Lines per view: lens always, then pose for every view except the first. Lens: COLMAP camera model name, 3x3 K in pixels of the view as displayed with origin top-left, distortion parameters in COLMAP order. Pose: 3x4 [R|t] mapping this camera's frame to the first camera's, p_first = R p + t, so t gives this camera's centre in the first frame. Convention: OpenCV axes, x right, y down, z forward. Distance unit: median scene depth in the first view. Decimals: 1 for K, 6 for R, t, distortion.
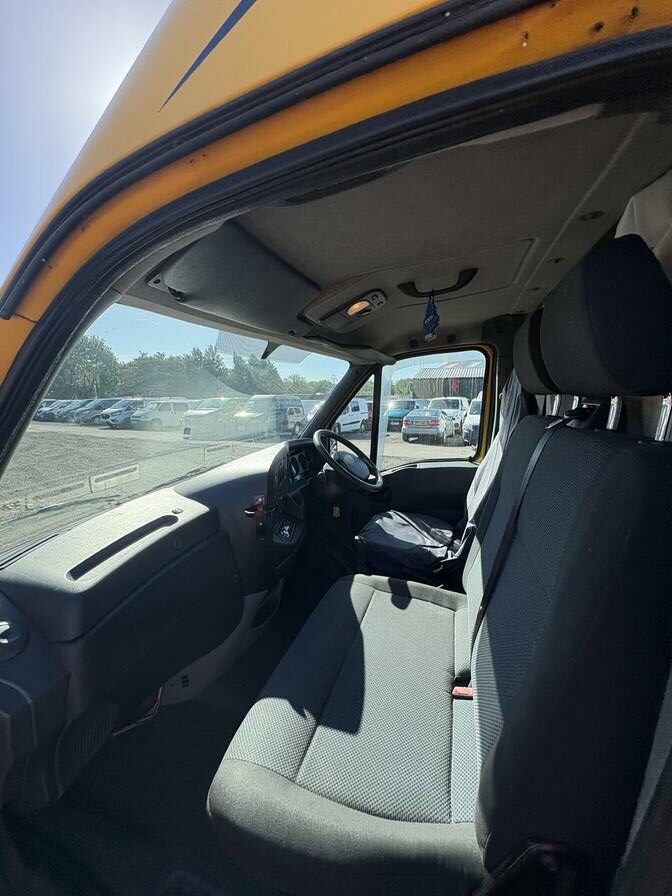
lens RADIAL K [[359.0, 0, 336.5], [0, 359.0, 449.8], [0, 0, 1]] dist [0.000186, -0.000003]
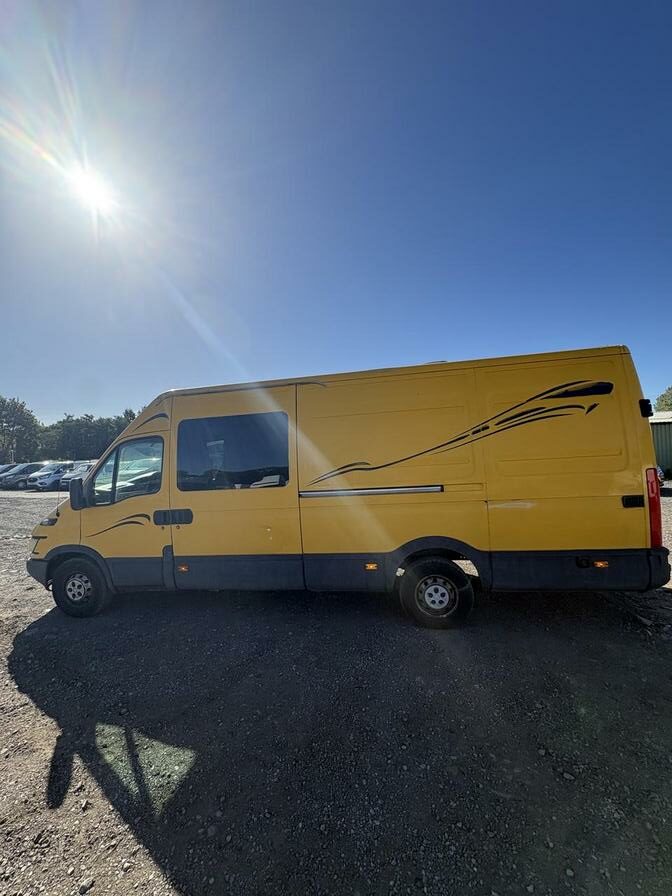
lens RADIAL K [[359.0, 0, 336.5], [0, 359.0, 449.8], [0, 0, 1]] dist [0.000186, -0.000003]
pose [[0.986820, -0.026719, 0.159601, 0.072515], [0.051394, 0.986960, -0.152538, 0.029300], [-0.153444, 0.158730, 0.975325, -0.193457]]
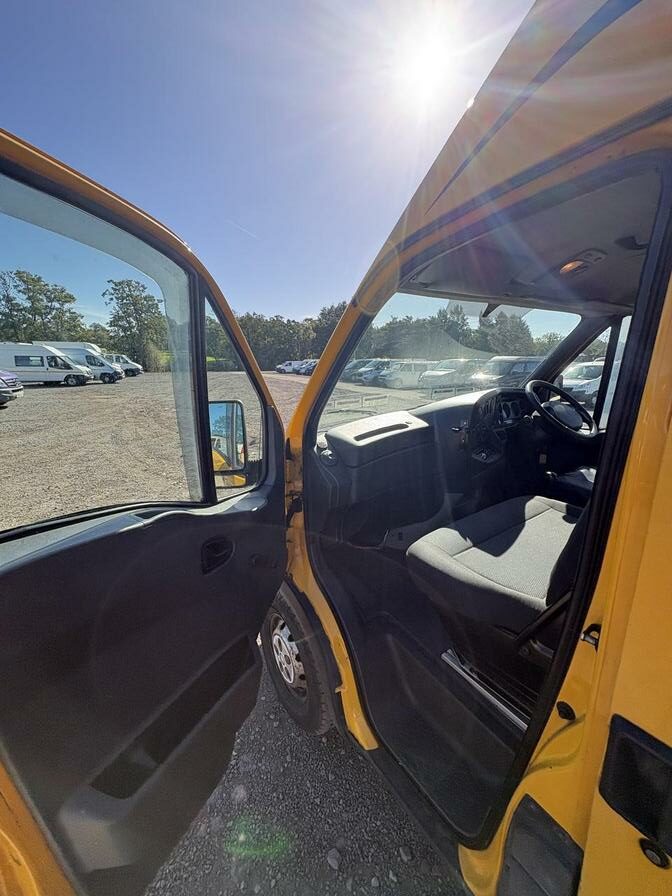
lens RADIAL K [[359.0, 0, 336.5], [0, 359.0, 449.8], [0, 0, 1]] dist [0.000186, -0.000003]
pose [[0.806971, 0.149751, -0.571291, 0.011782], [-0.091307, 0.987323, 0.129830, 0.006497], [0.583491, -0.052606, 0.810414, -0.025140]]
